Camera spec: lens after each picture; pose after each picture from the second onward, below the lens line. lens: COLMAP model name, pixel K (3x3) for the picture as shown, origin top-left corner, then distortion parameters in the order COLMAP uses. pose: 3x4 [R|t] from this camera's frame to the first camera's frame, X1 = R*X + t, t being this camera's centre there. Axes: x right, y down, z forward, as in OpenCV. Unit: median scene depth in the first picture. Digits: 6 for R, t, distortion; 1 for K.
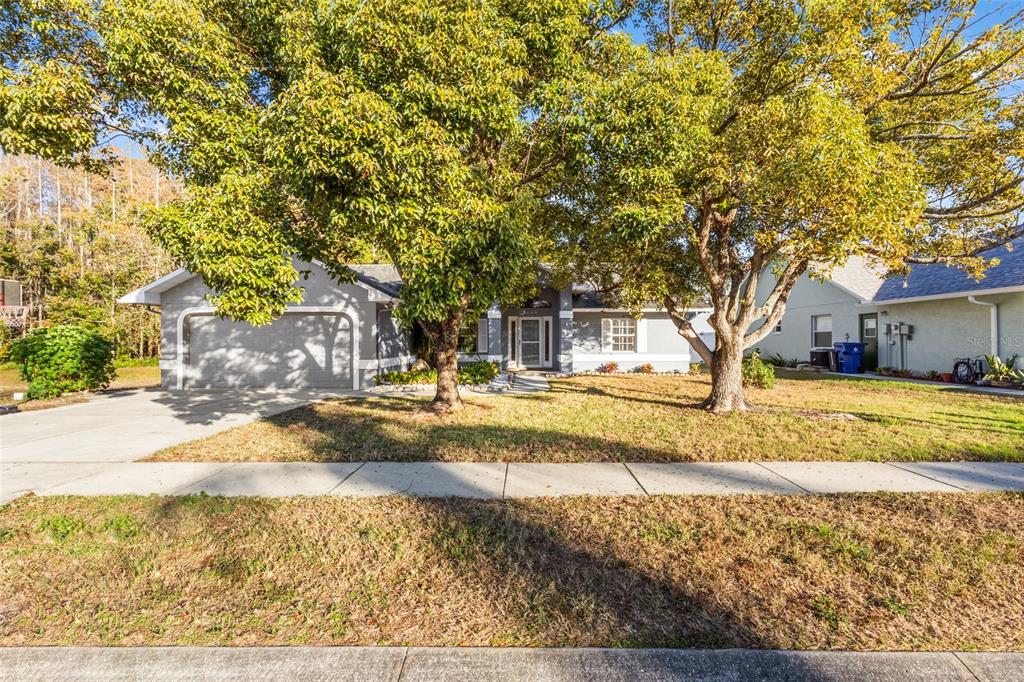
lens RADIAL K [[475.1, 0, 514.6], [0, 475.1, 339.1], [0, 0, 1]] dist [0.002143, -0.000299]
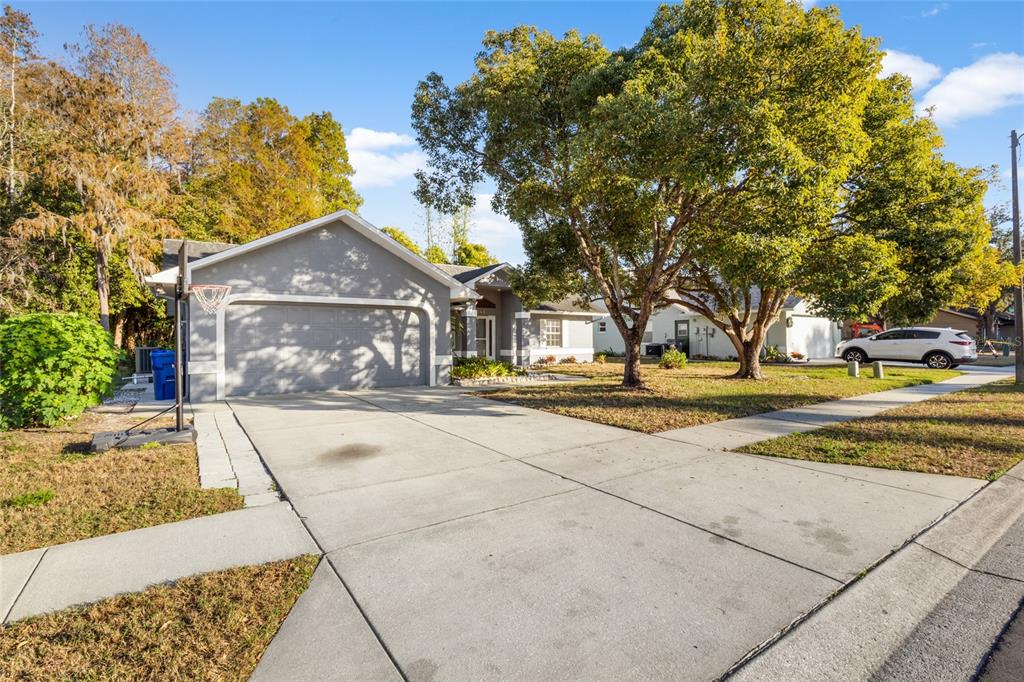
lens RADIAL K [[475.1, 0, 514.6], [0, 475.1, 339.1], [0, 0, 1]] dist [0.002143, -0.000299]
pose [[0.809404, -0.000534, 0.587252, -0.755717], [-0.001887, 0.999992, 0.003510, 0.003547], [-0.587249, -0.003949, 0.809396, 0.099996]]
